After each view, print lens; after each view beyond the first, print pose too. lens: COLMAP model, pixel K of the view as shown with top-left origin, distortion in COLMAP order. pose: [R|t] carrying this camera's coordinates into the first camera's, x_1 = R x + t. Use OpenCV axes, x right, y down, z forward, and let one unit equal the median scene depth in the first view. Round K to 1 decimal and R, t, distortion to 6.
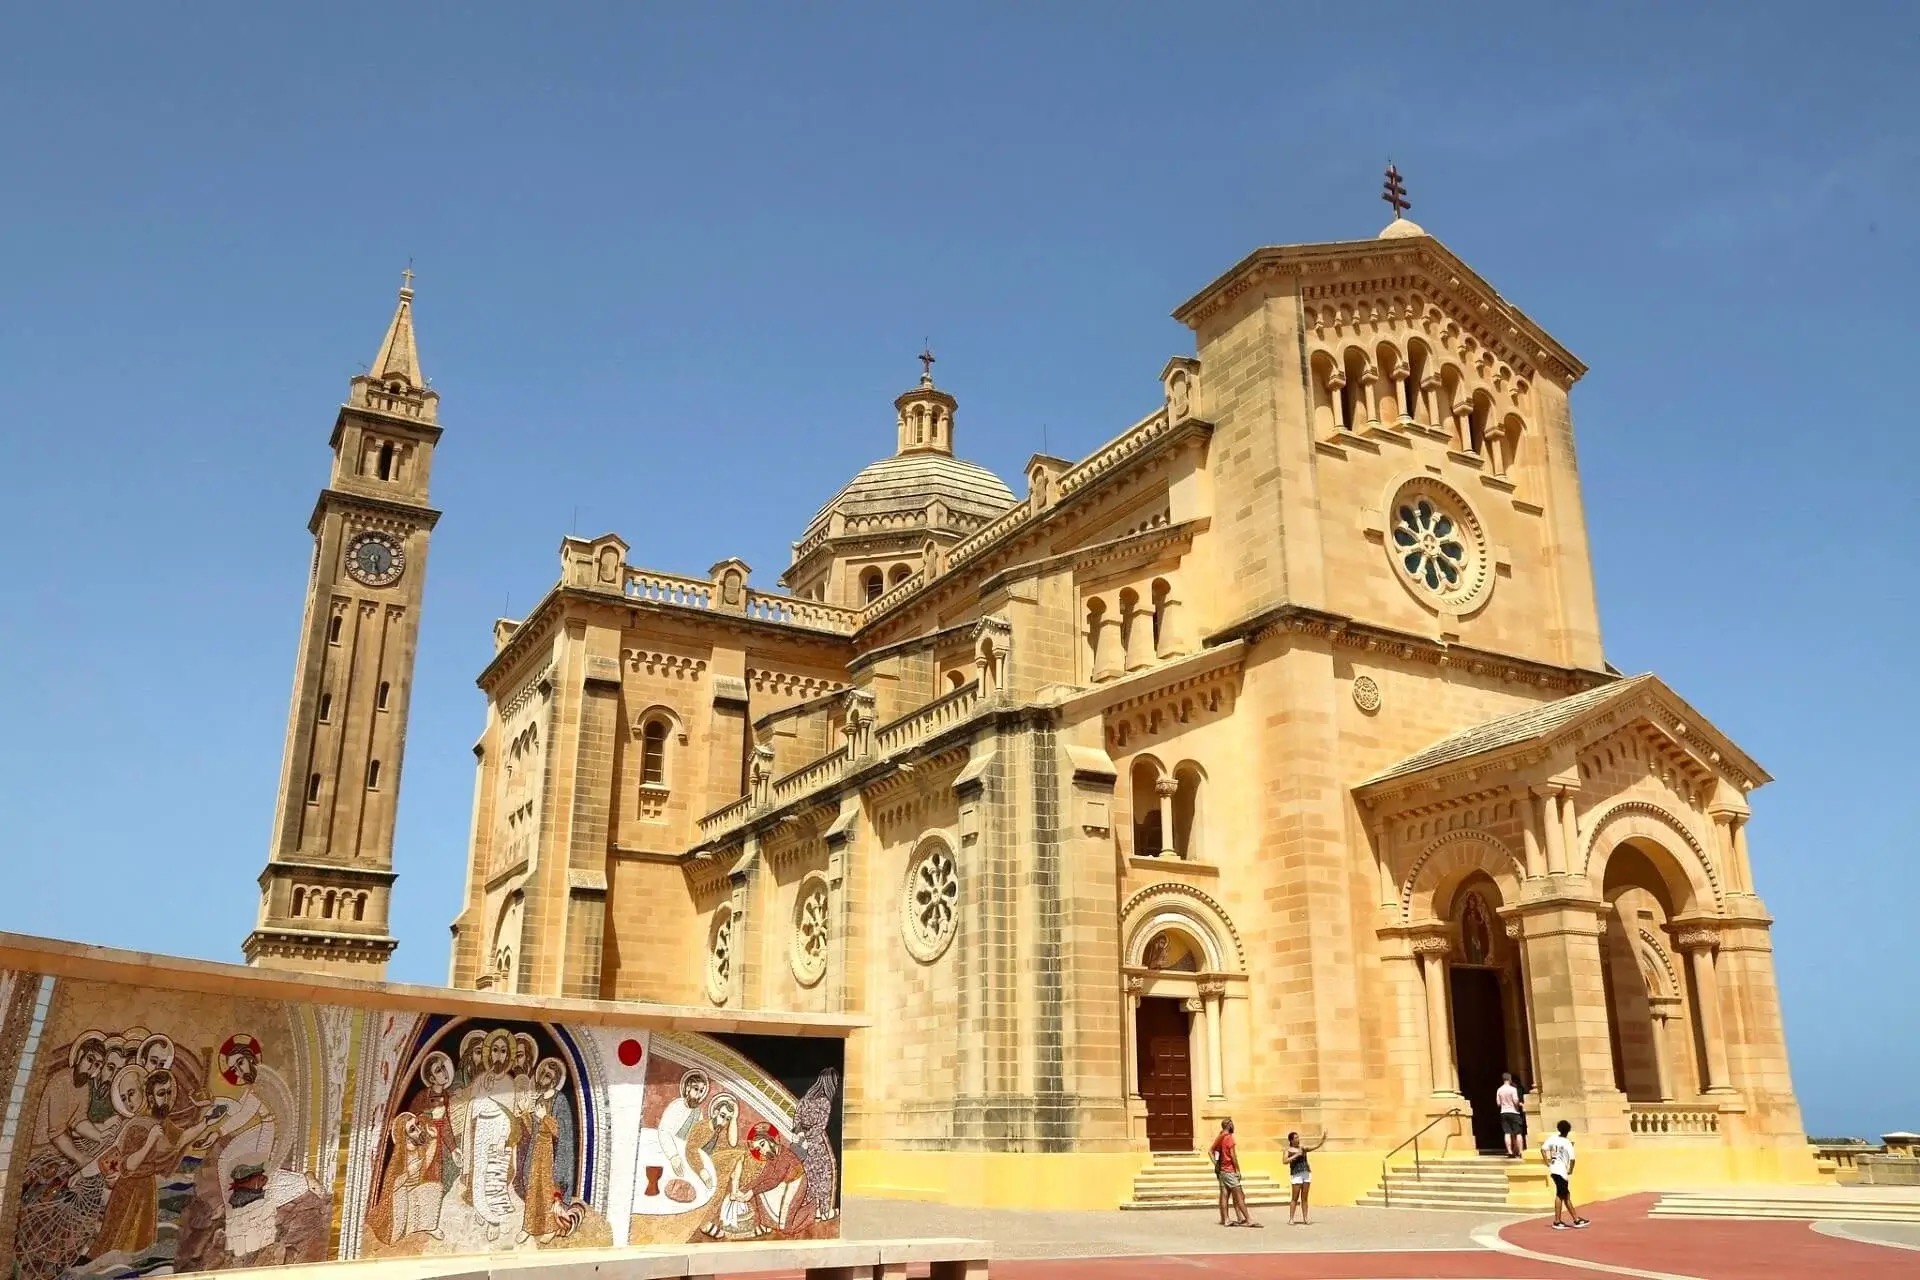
lens RADIAL K [[1494.9, 0, 960.0], [0, 1494.9, 640.0], [0, 0, 1]] dist [-0.053883, 0.005183]
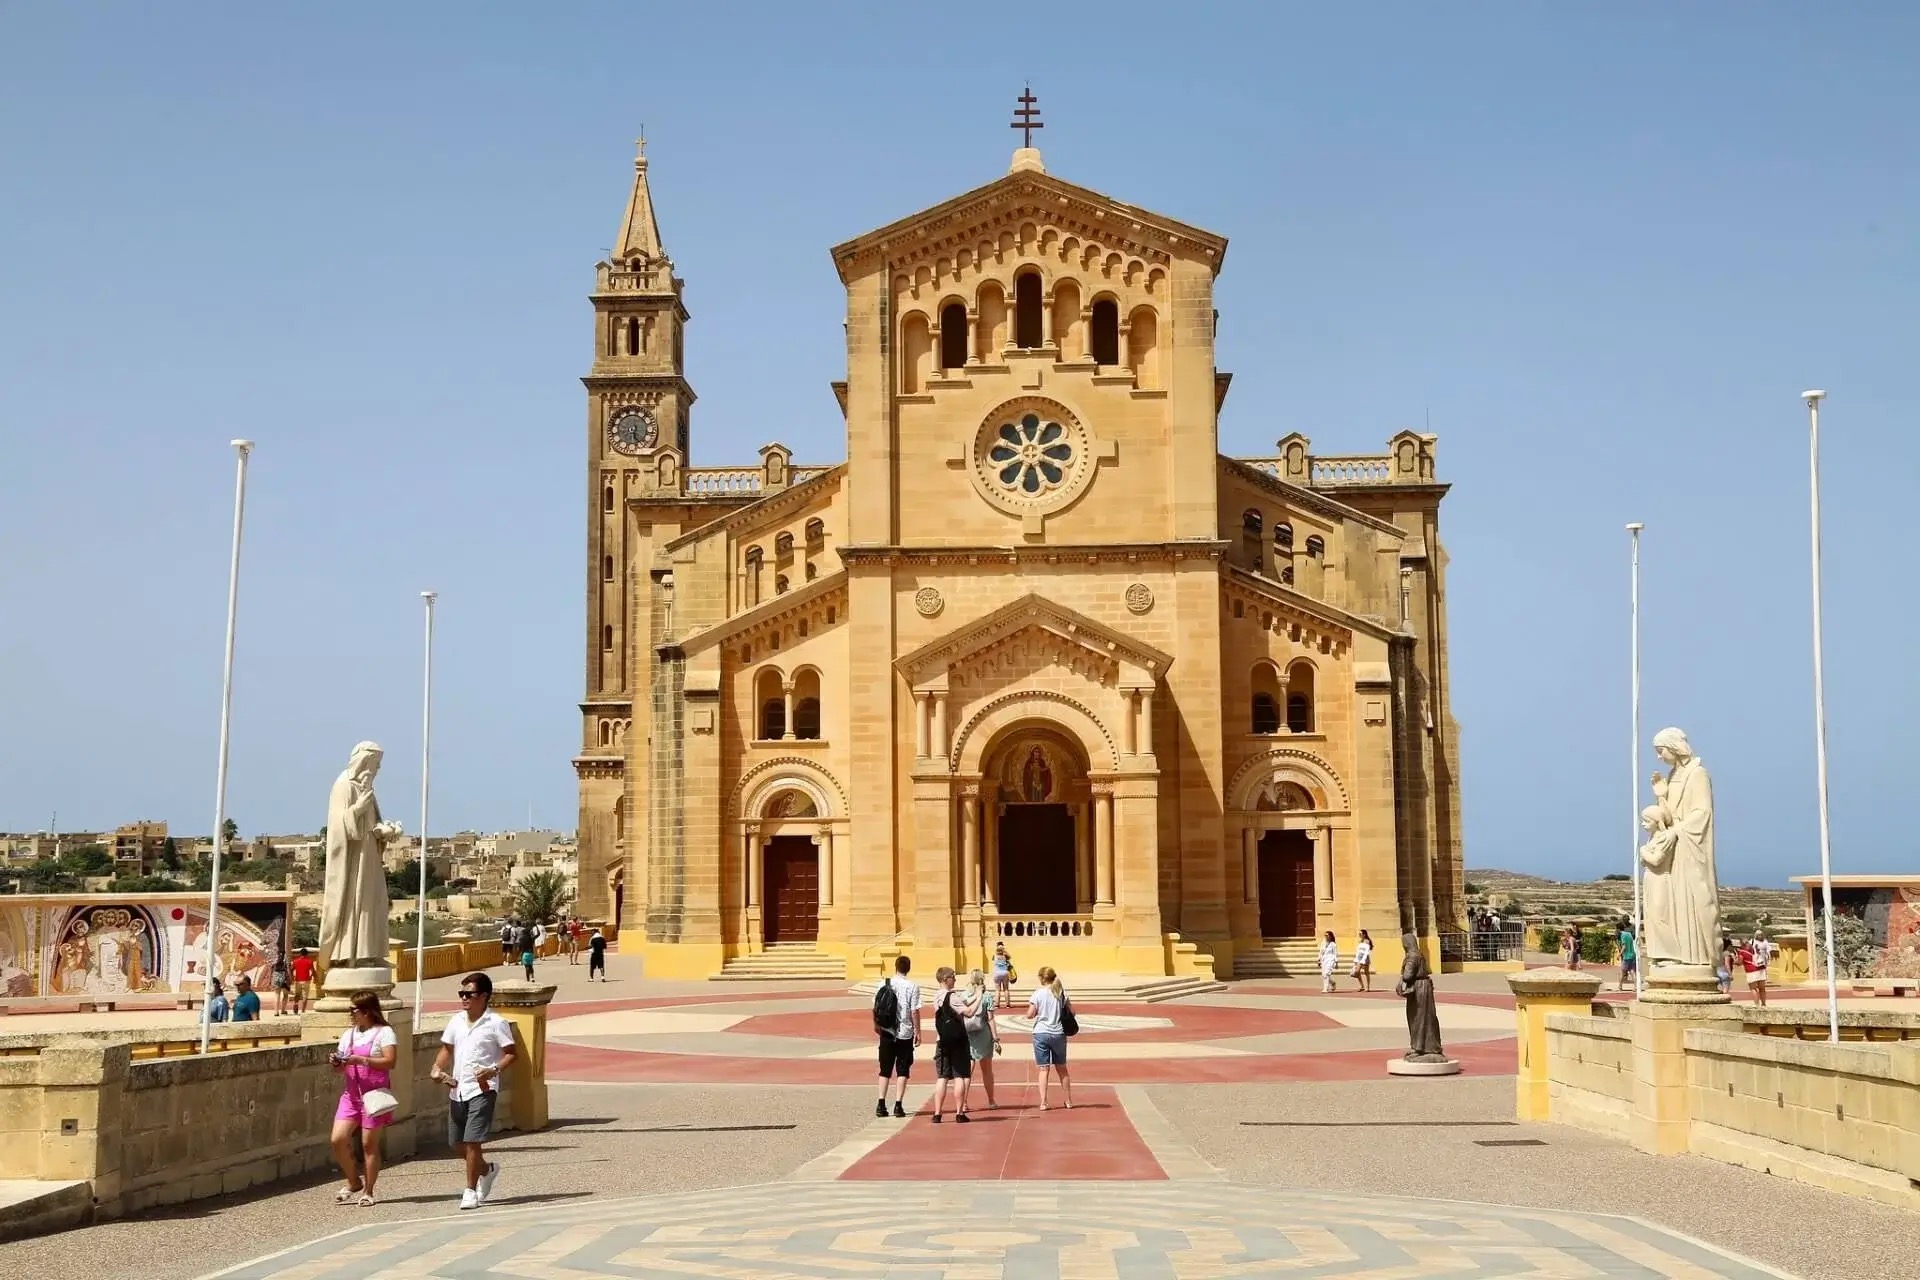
lens RADIAL K [[2133.3, 0, 960.0], [0, 2133.3, 640.0], [0, 0, 1]] dist [0.071383, -0.009167]
pose [[0.849596, -0.068675, -0.522944, 1.194819], [0.177871, 0.970711, 0.161499, -0.213138], [0.496537, -0.230225, 0.836928, -0.511240]]
